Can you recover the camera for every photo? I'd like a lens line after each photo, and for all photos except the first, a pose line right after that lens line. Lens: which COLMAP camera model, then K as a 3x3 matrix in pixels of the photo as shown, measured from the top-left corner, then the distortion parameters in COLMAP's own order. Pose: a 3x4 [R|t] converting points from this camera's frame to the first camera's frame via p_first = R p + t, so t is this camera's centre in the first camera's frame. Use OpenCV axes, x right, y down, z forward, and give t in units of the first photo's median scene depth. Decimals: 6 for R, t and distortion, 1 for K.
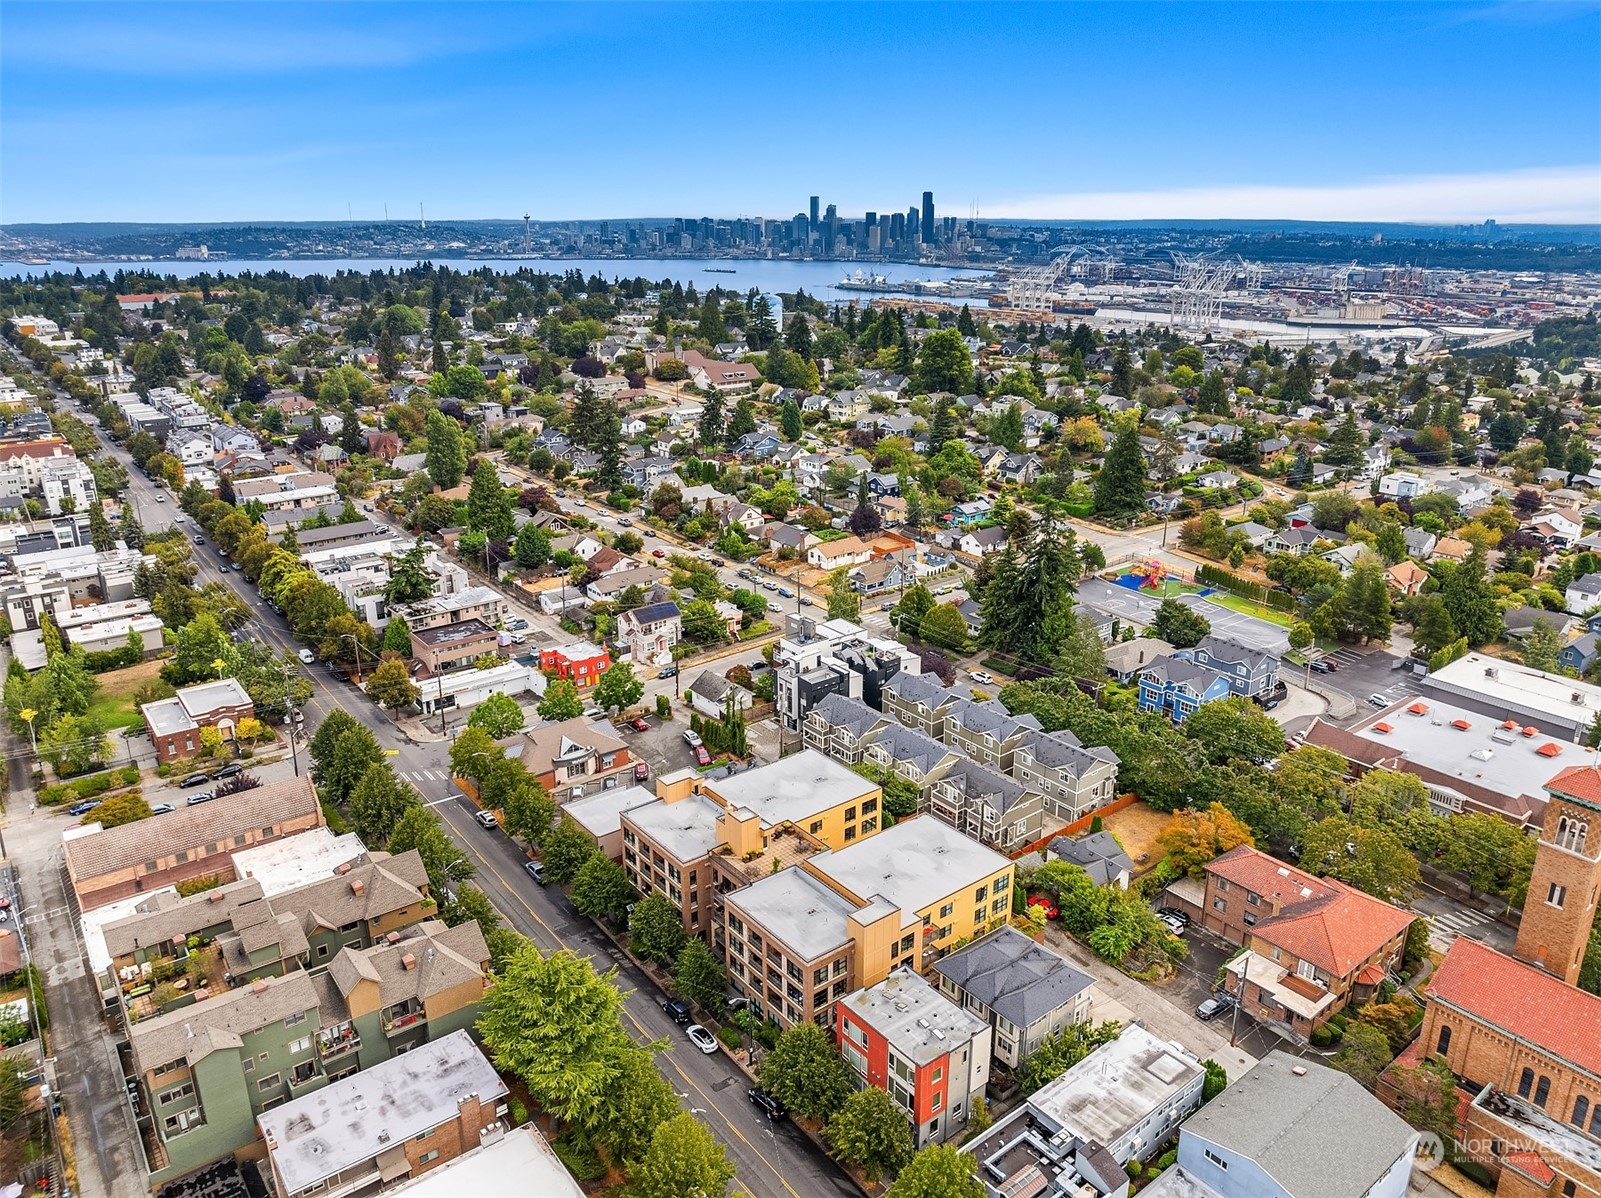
lens RADIAL K [[1108.3, 0, 801.4], [0, 1108.3, 597.0], [0, 0, 1]] dist [-0.042104, 0.008842]
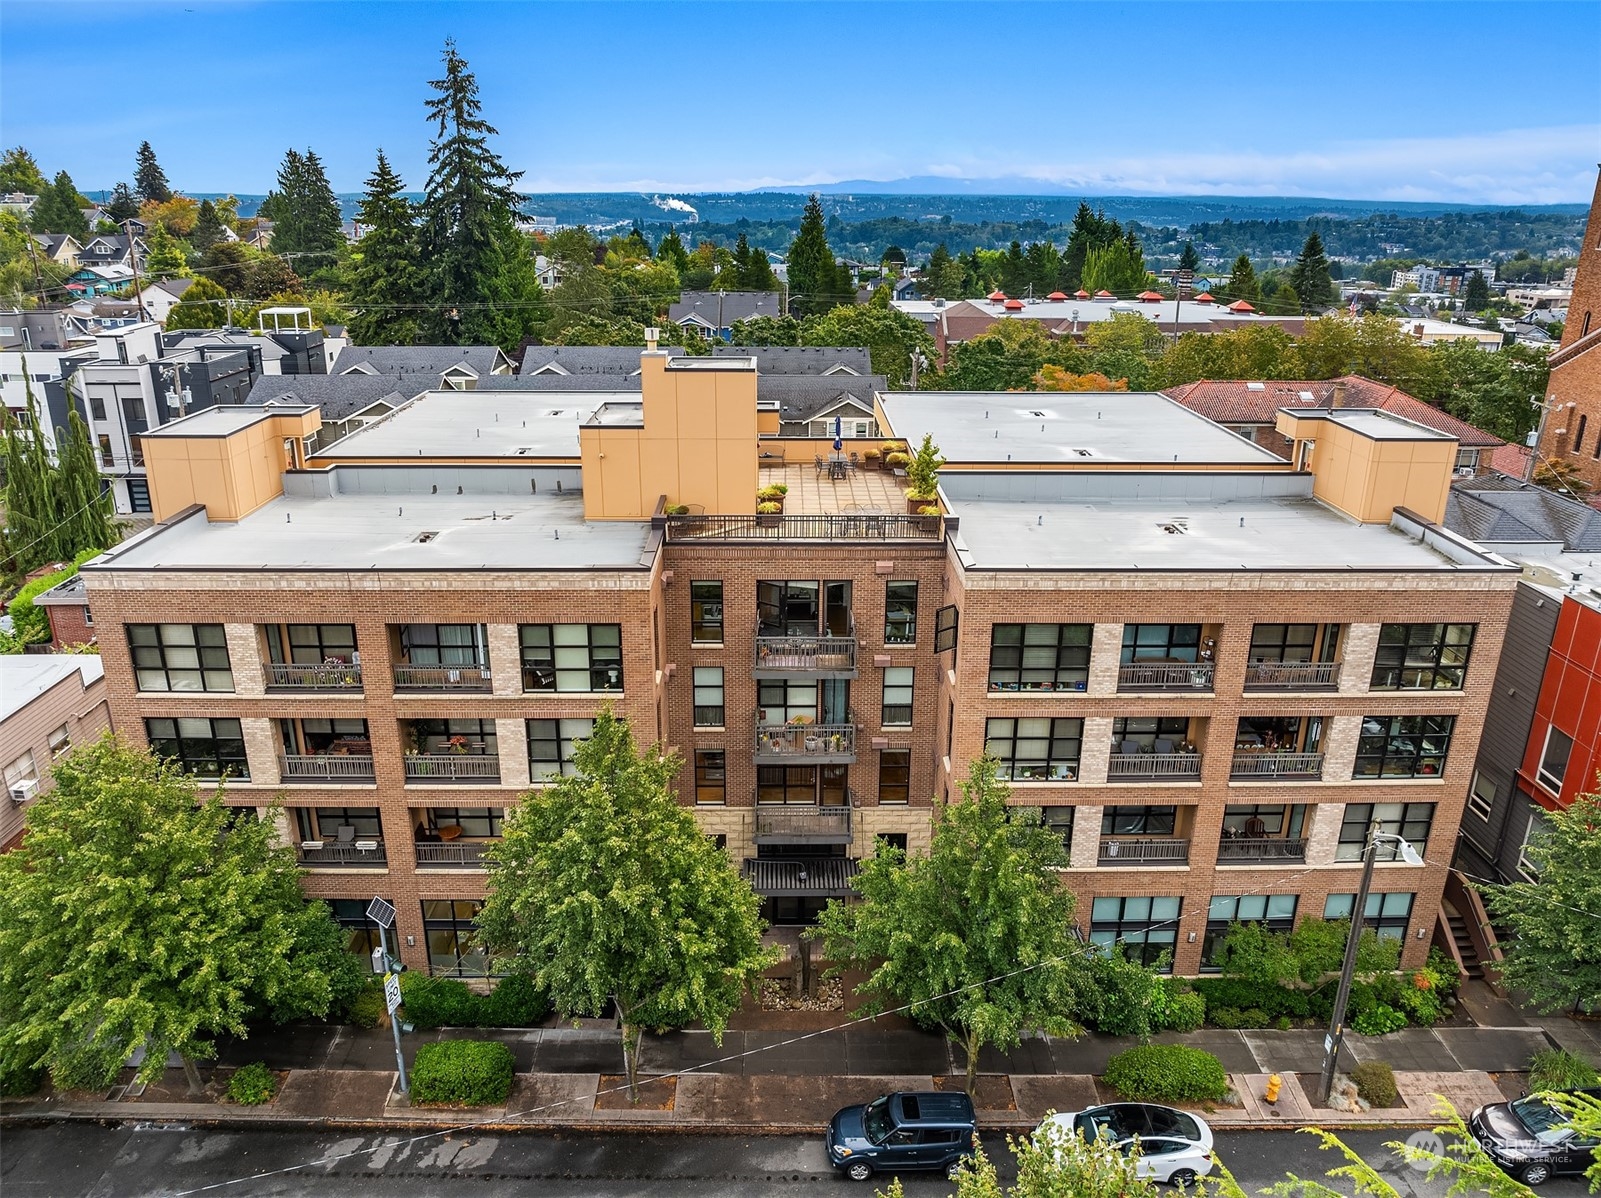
lens RADIAL K [[1108.3, 0, 797.1], [0, 1108.3, 591.9], [0, 0, 1]] dist [-0.042104, 0.008842]
pose [[0.608986, -0.259418, 0.749558, -0.145866], [0.246197, 0.960151, 0.132278, 0.125393], [-0.754004, 0.103983, 0.648587, 0.467009]]
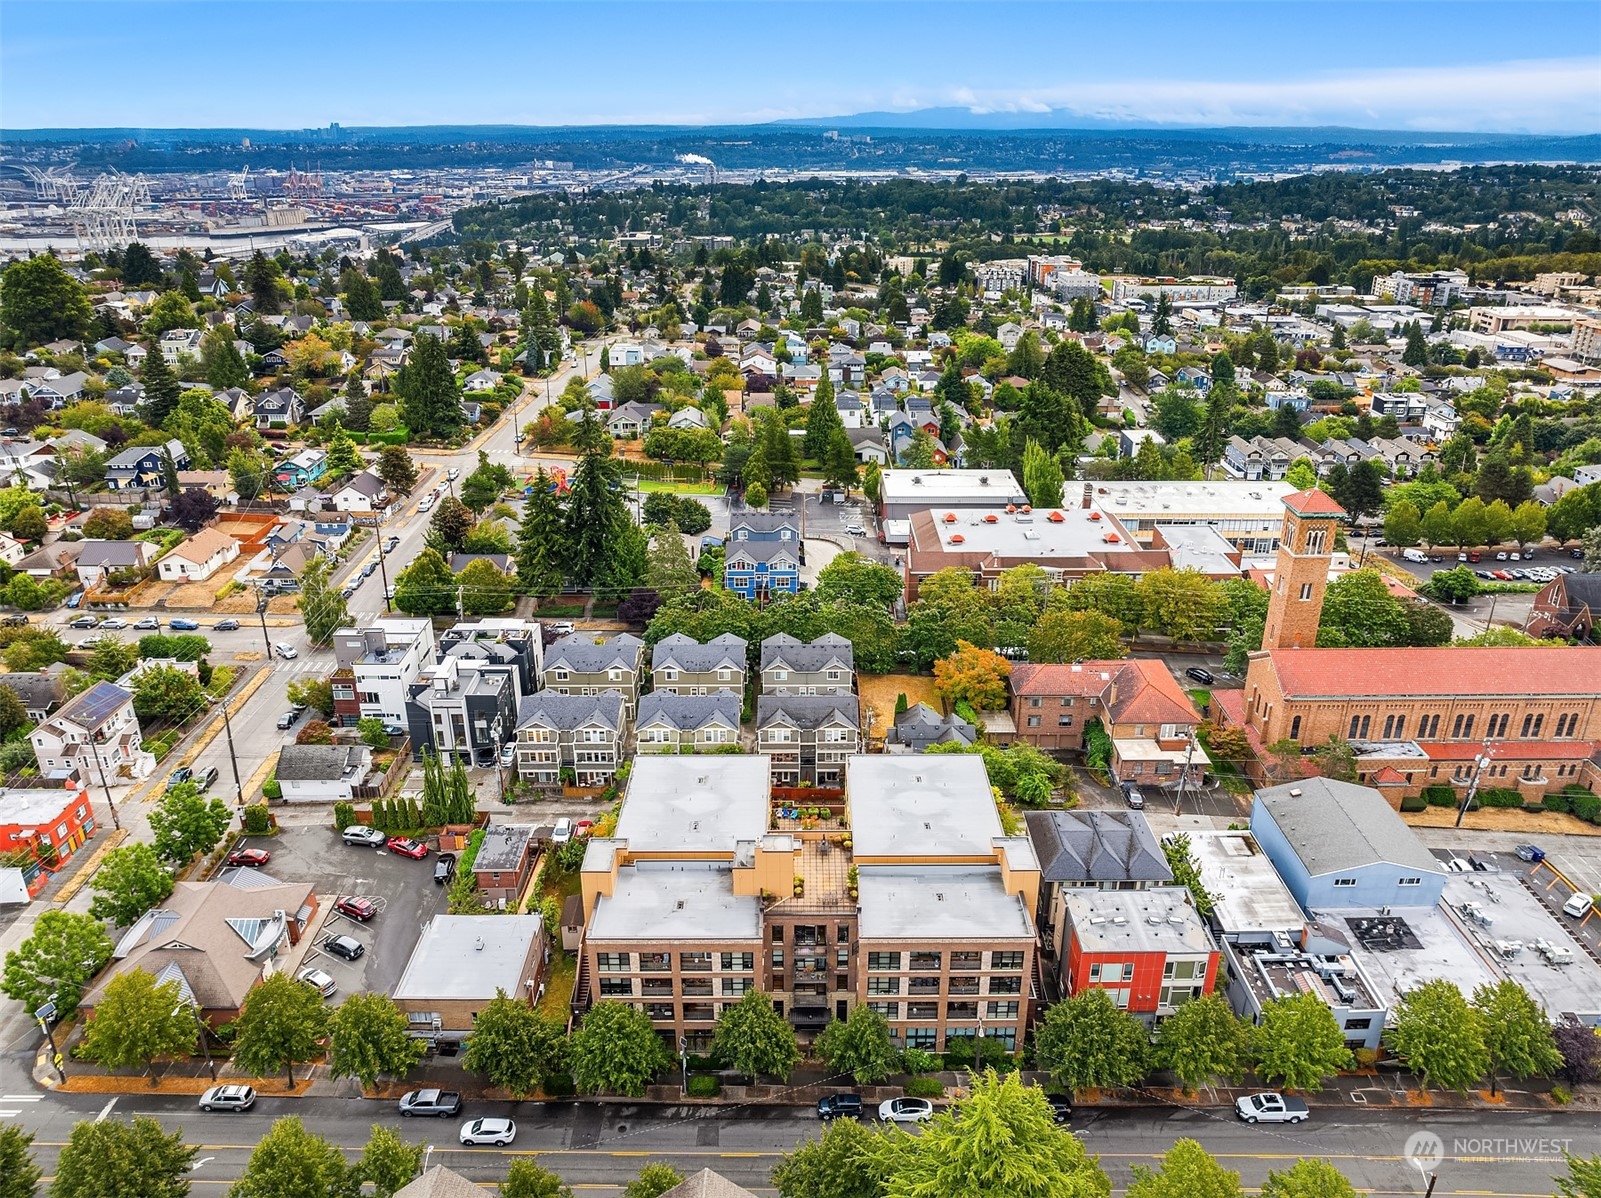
lens RADIAL K [[1108.3, 0, 799.8], [0, 1108.3, 601.8], [0, 0, 1]] dist [-0.042104, 0.008842]
pose [[0.618778, -0.311505, 0.721164, -0.310978], [0.252610, 0.948163, 0.192811, -0.061005], [-0.743843, 0.062866, 0.665392, 0.267778]]
